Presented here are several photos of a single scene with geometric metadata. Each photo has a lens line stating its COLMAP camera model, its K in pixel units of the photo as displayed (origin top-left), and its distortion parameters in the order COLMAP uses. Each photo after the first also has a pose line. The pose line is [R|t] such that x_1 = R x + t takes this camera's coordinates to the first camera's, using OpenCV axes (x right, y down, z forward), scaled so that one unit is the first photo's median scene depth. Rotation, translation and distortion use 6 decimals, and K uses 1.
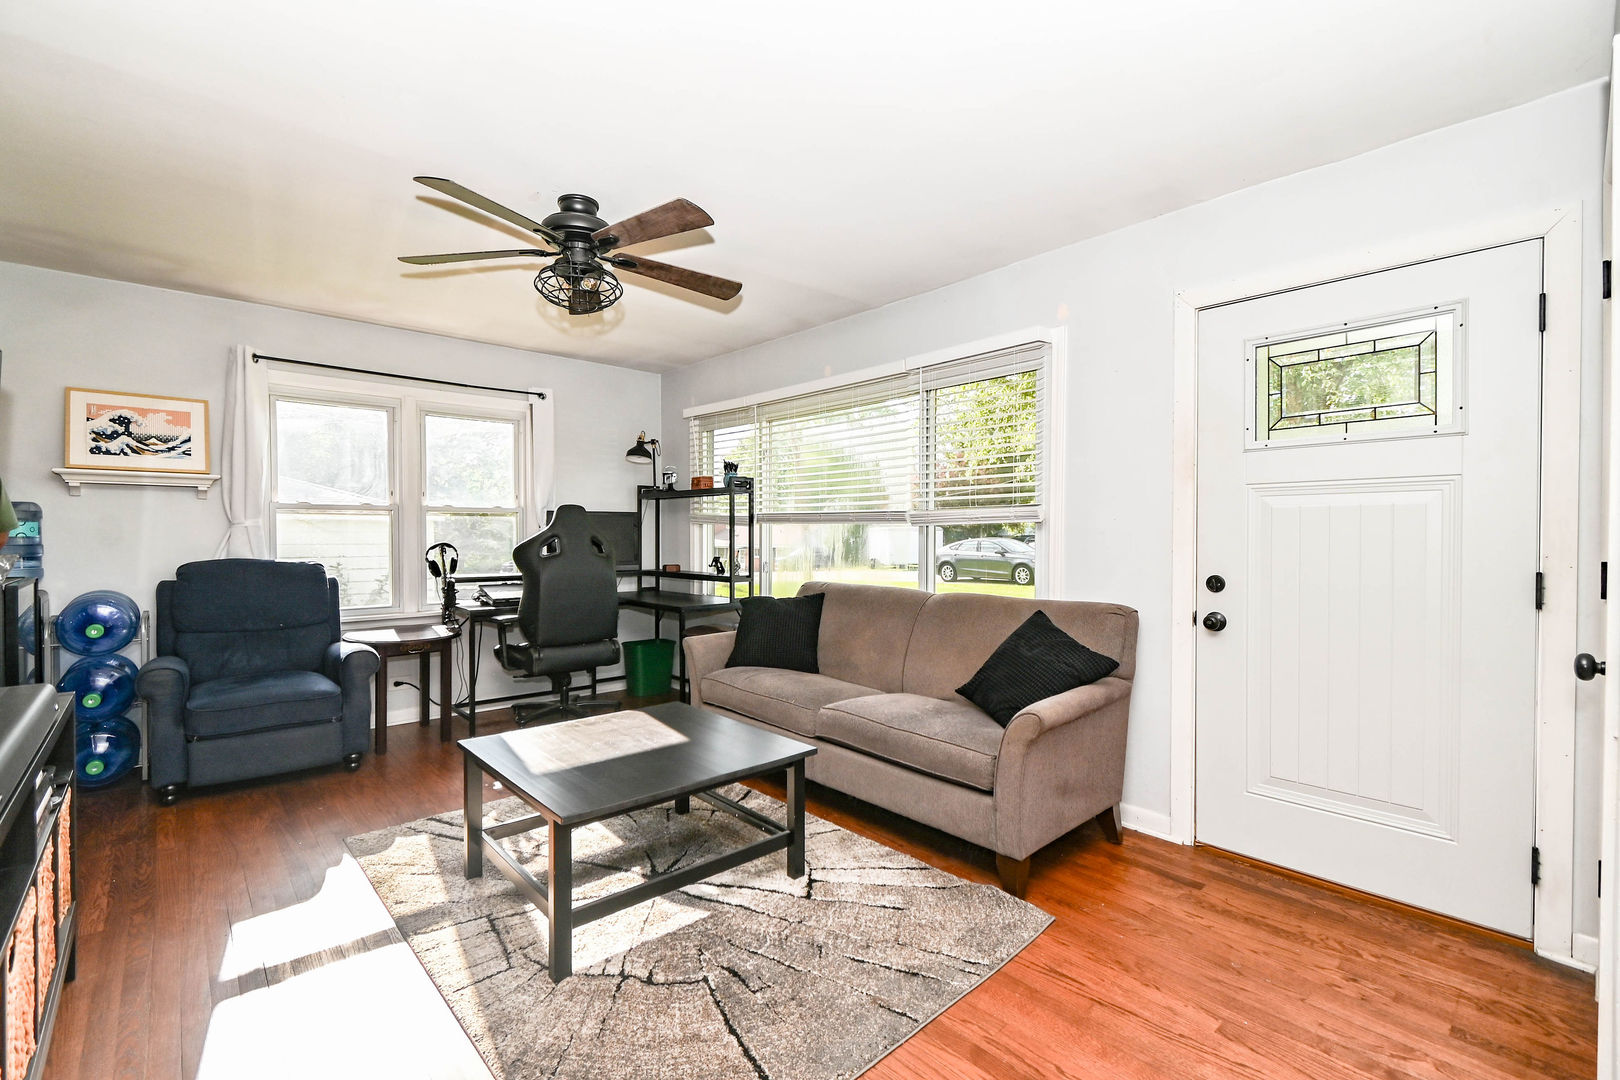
lens RADIAL K [[712.9, 0, 810.0], [0, 712.9, 540.0], [0, 0, 1]] dist [-0.001842, -0.000711]
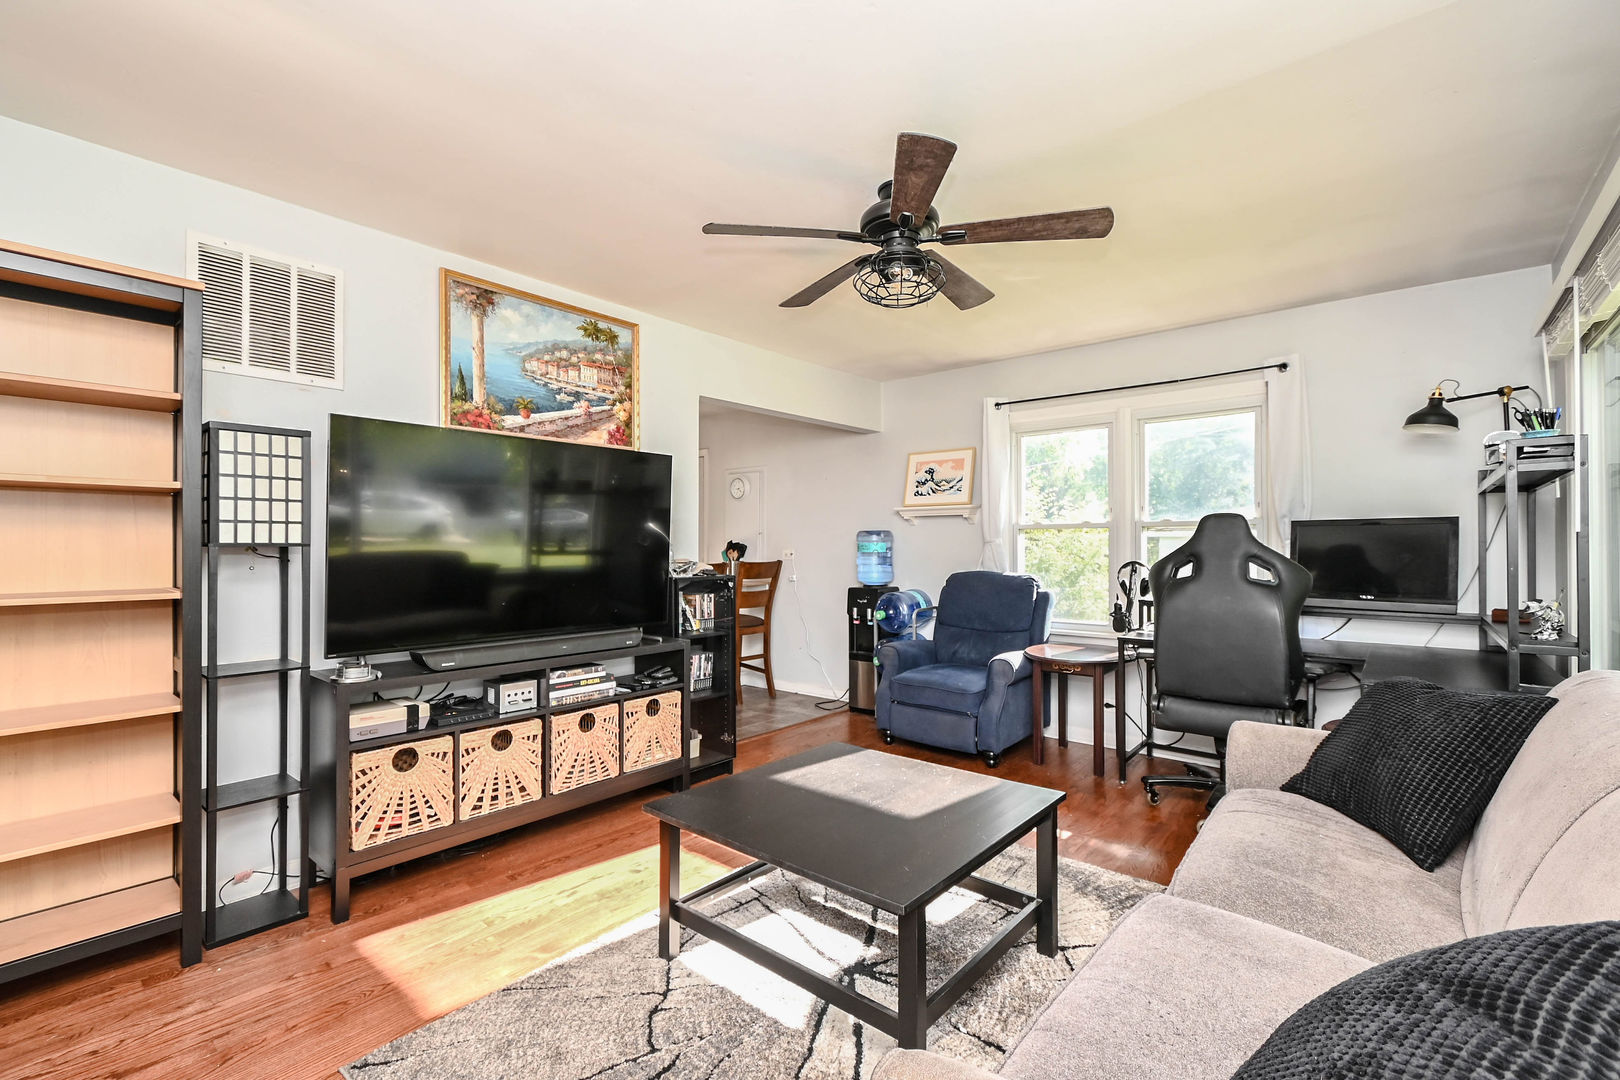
lens RADIAL K [[709.6, 0, 810.0], [0, 709.6, 540.0], [0, 0, 1]] dist [-0.001637, 0.000119]
pose [[0.123136, -0.017636, -0.992233, 0.401076], [-0.017167, 0.999655, -0.019898, 0.002354], [0.992241, 0.019484, 0.122791, 0.574223]]
